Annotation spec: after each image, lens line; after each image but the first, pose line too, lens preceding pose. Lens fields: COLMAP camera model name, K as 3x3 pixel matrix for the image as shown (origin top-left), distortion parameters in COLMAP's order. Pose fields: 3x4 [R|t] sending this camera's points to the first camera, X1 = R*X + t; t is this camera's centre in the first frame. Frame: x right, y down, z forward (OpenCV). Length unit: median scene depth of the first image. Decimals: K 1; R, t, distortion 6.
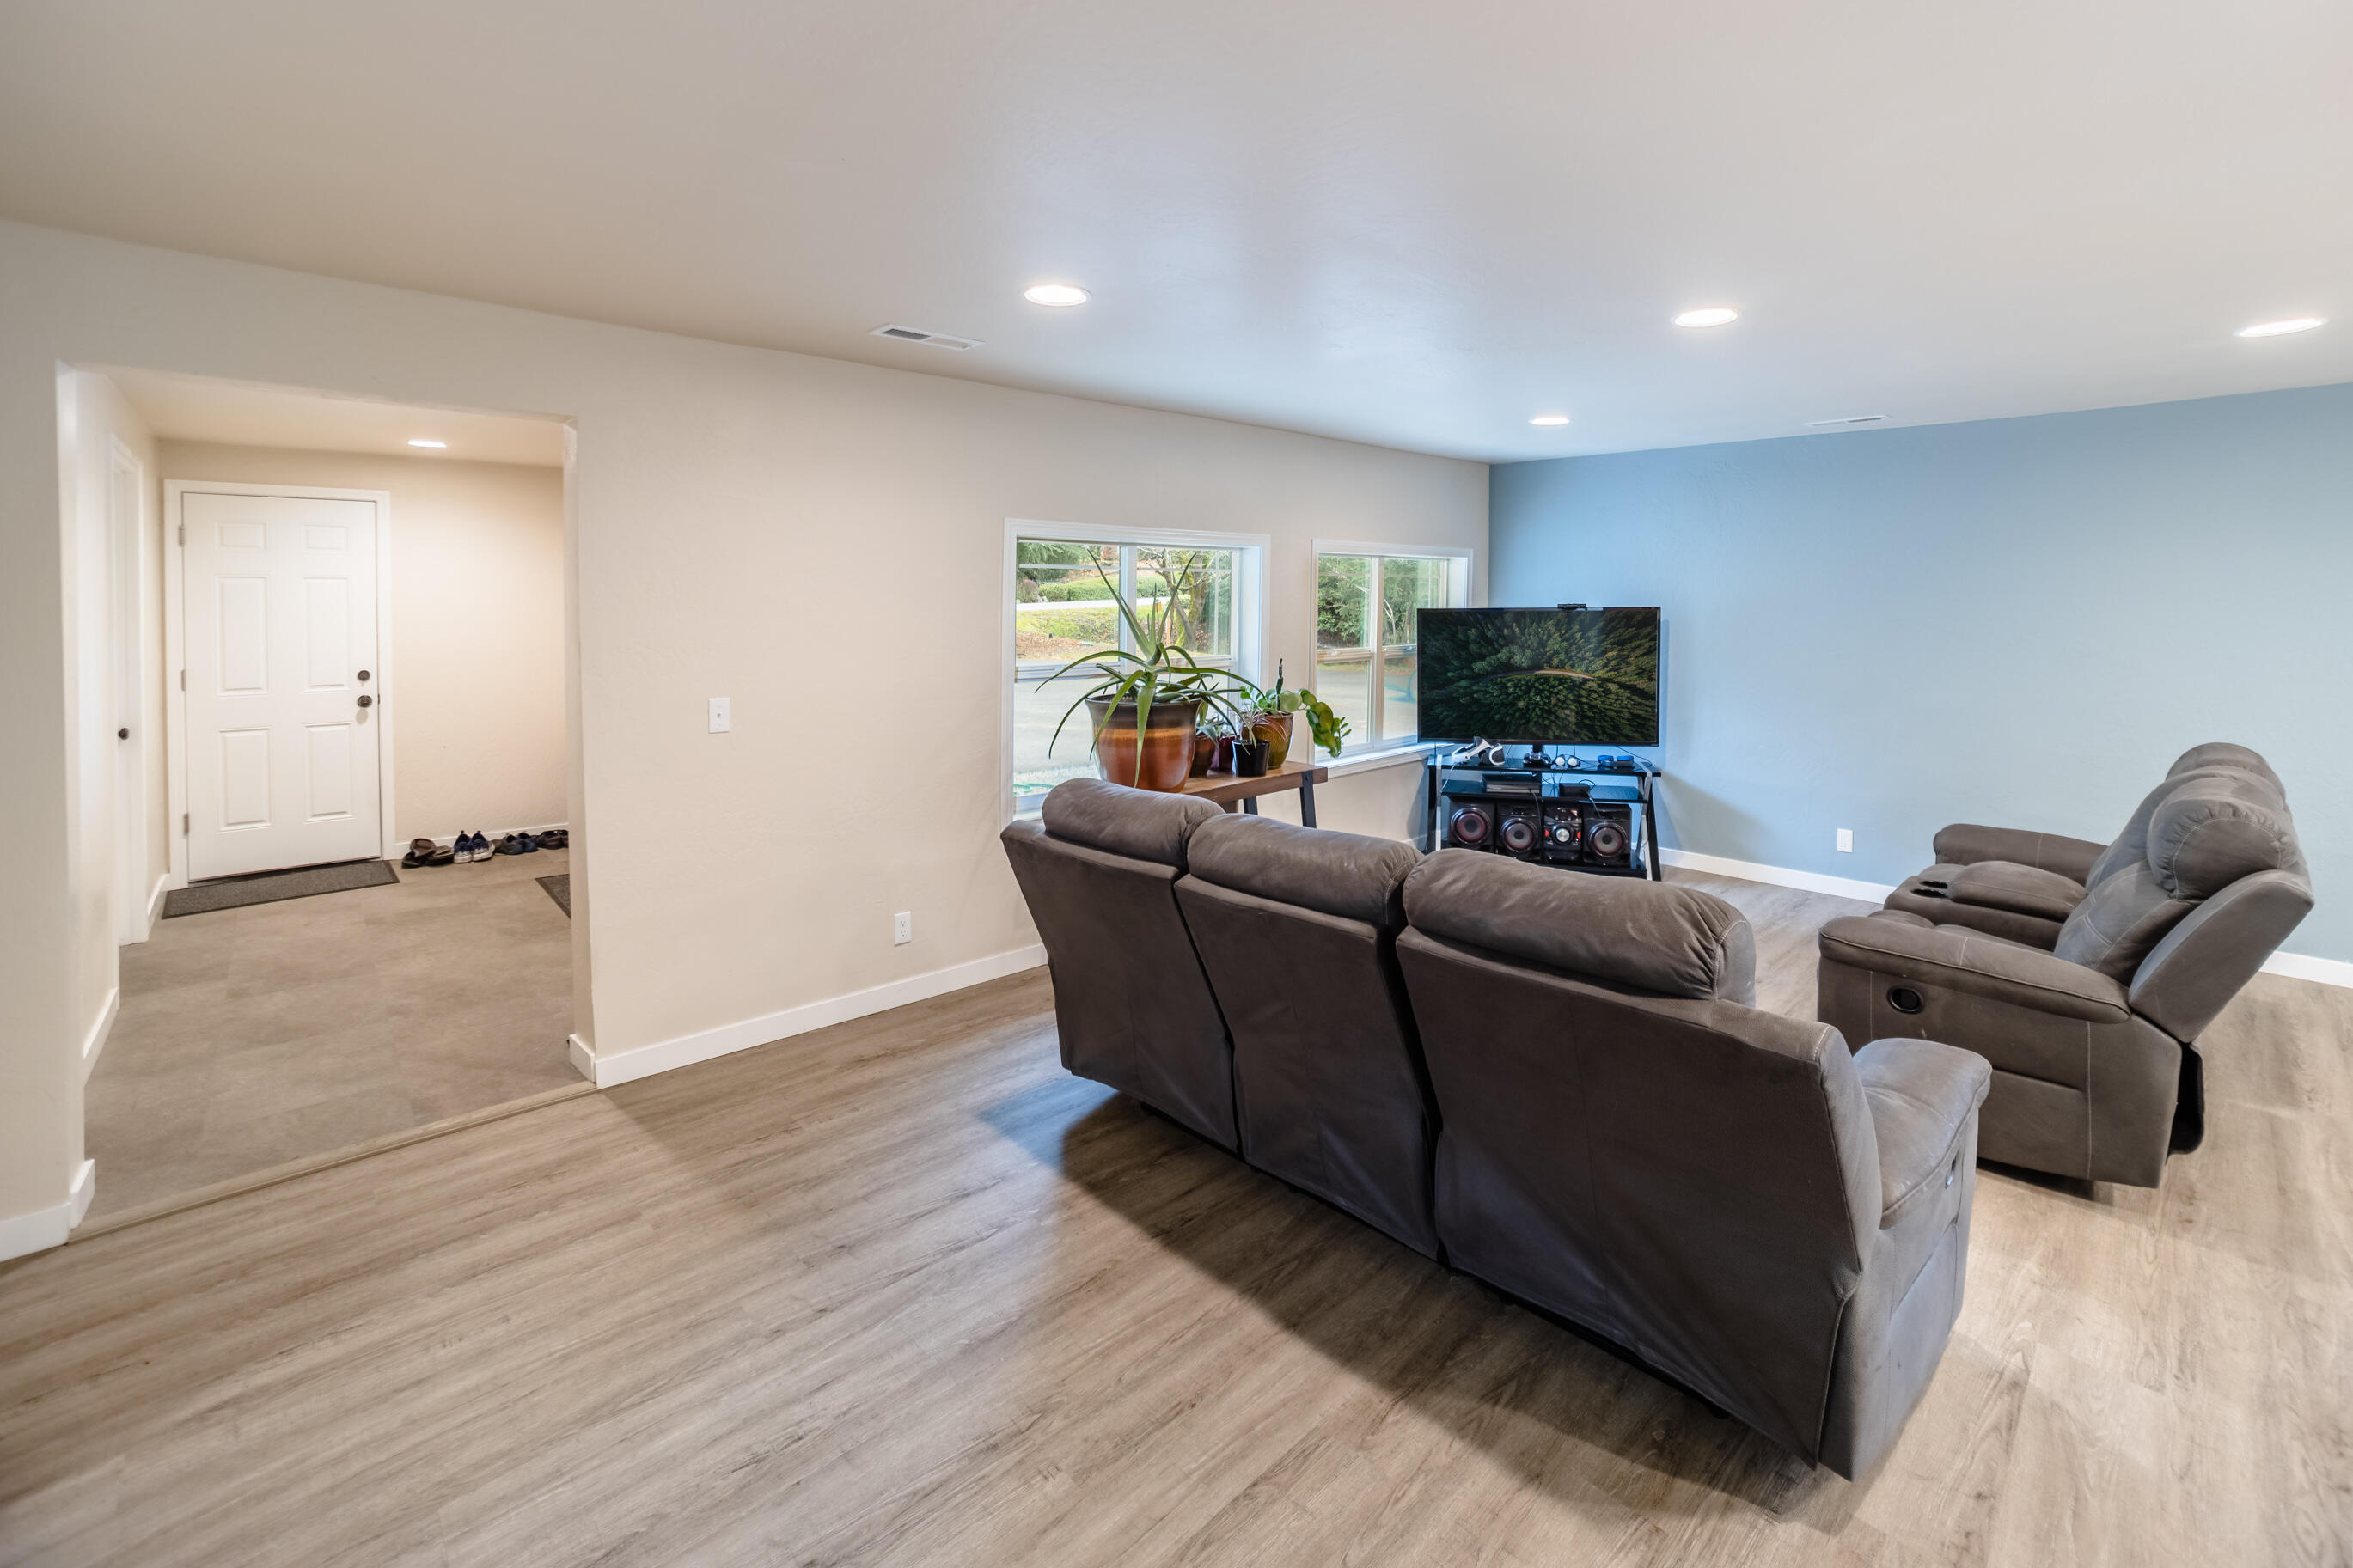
lens RADIAL K [[1040.0, 0, 1172.7], [0, 1040.0, 708.7], [0, 0, 1]] dist [0.000251, 0.000394]
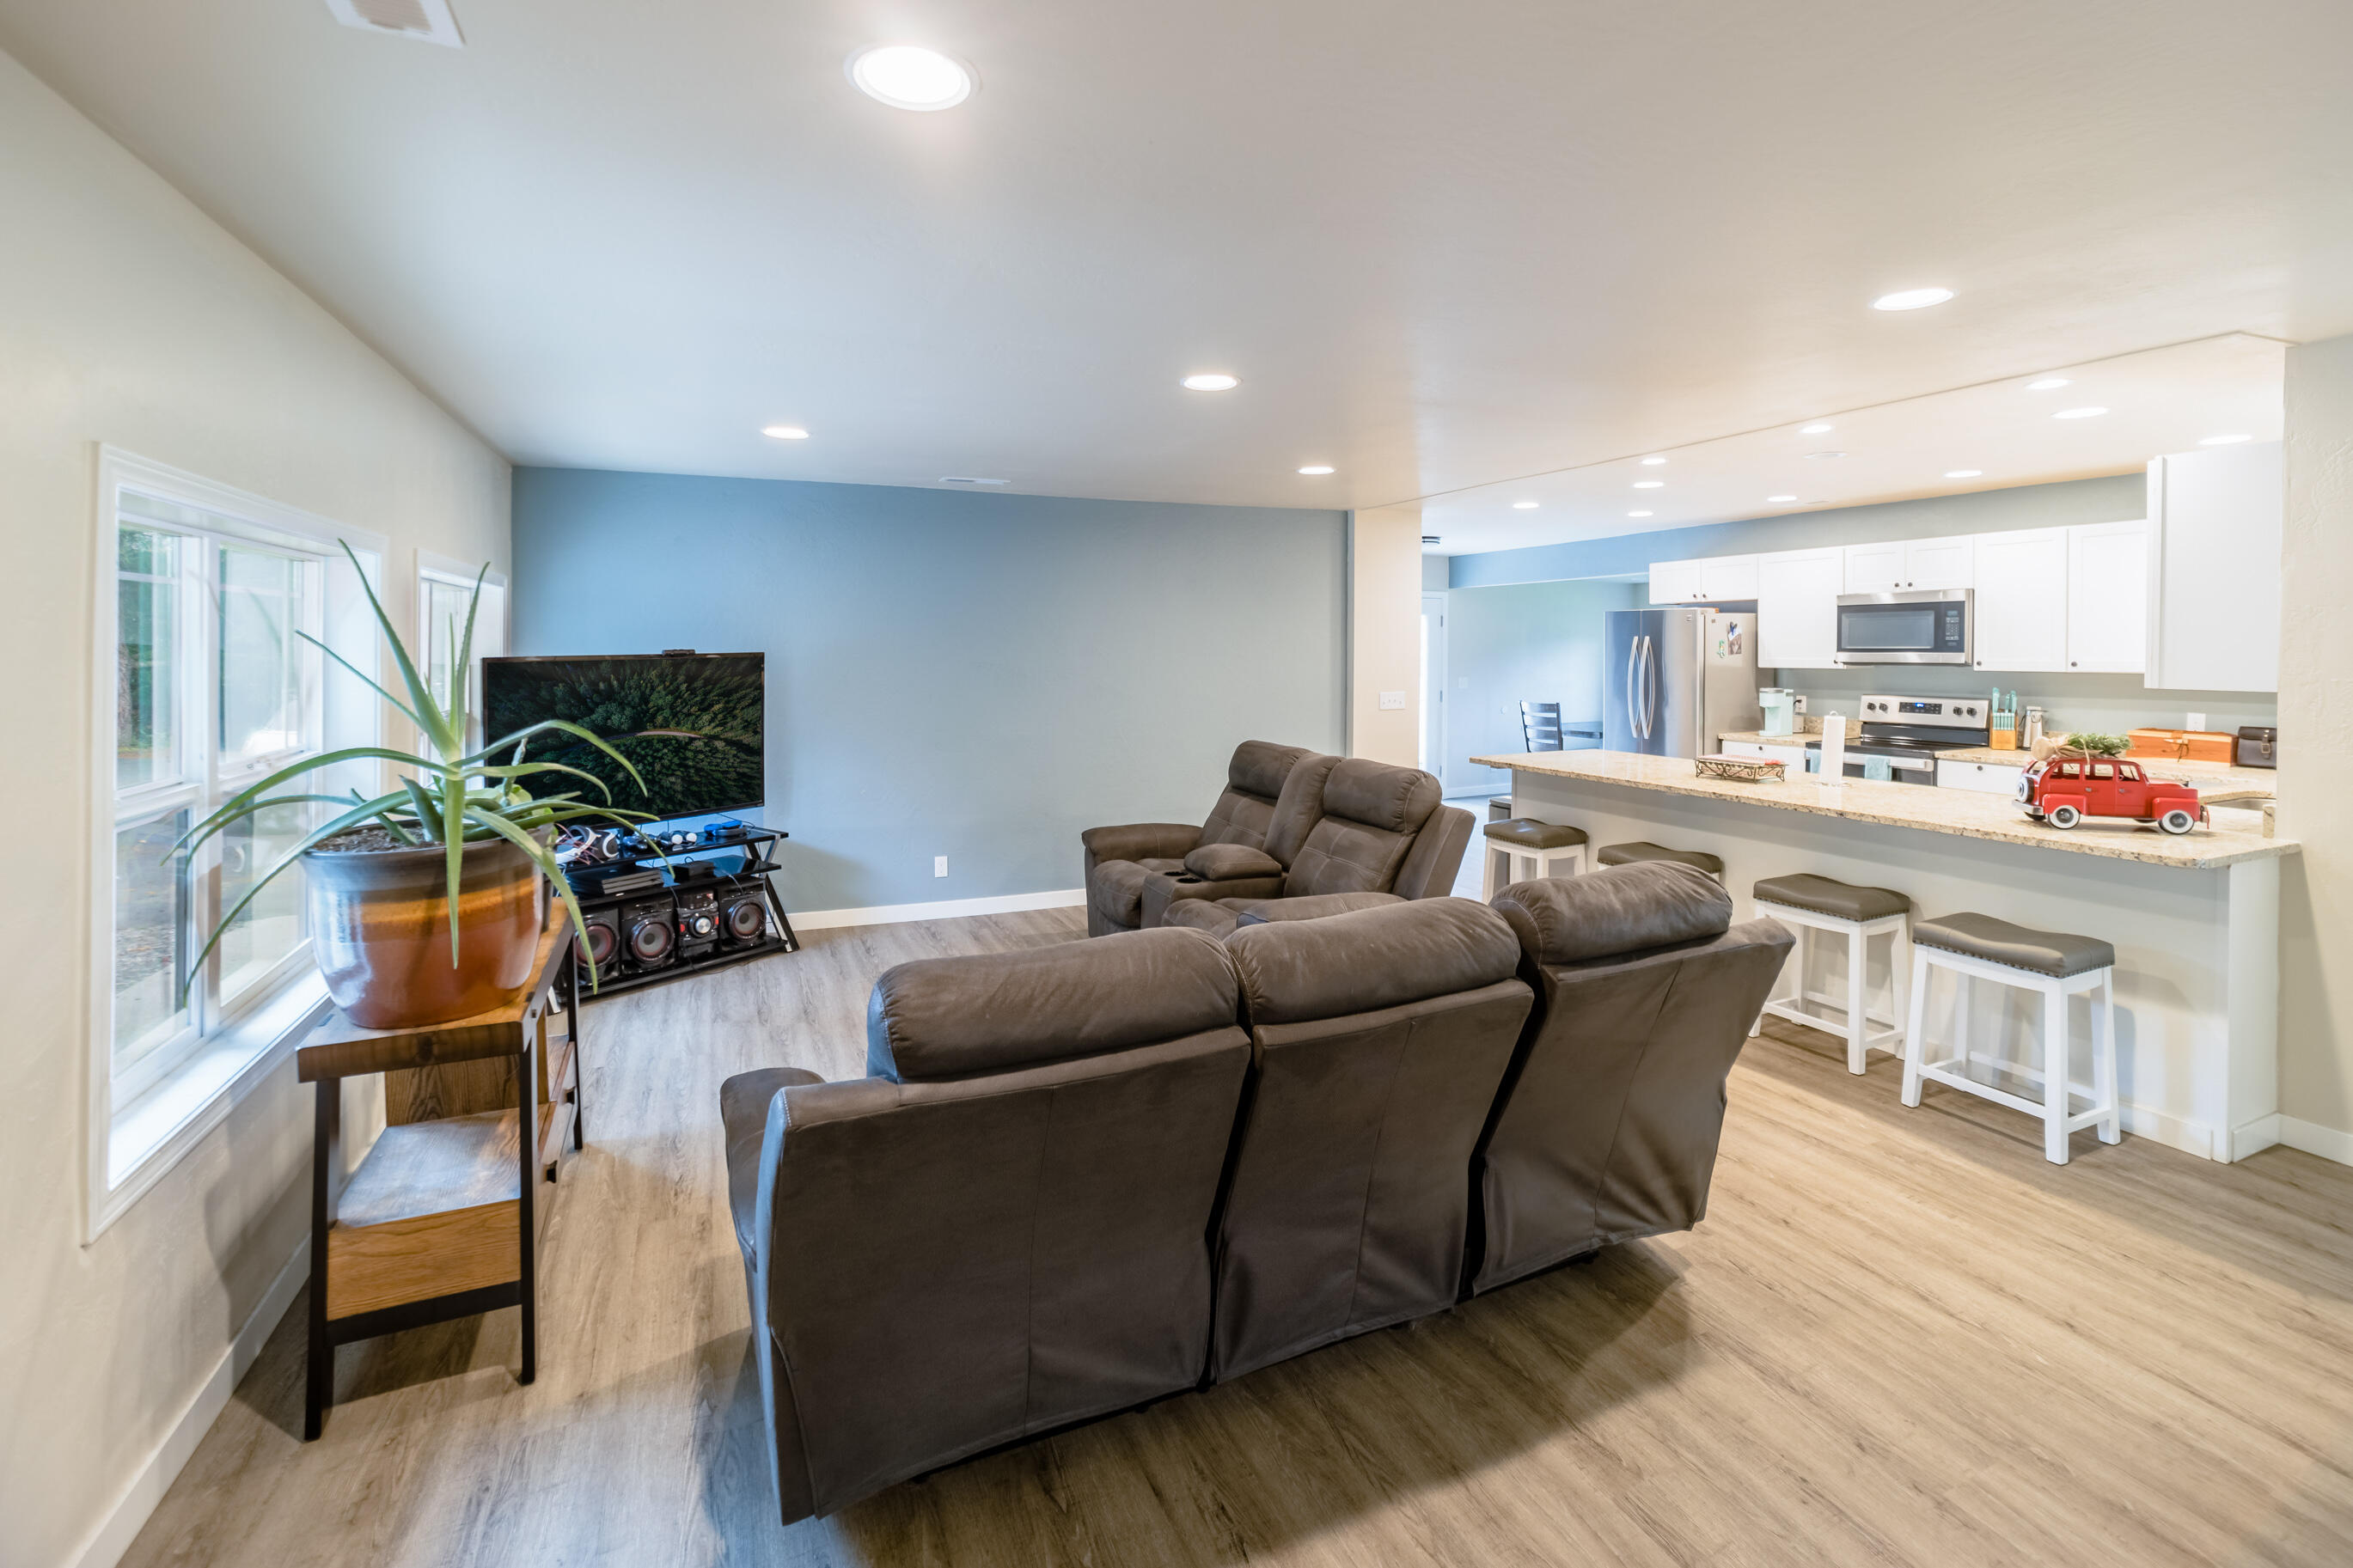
lens RADIAL K [[1049.1, 0, 1223.6], [0, 1049.1, 717.6], [0, 0, 1]] dist [-0.000813, 0.000059]
pose [[0.292546, -0.061366, 0.954281, -0.627875], [0.090946, 0.995201, 0.036117, -0.079602], [-0.951917, 0.076222, 0.296722, 0.726520]]
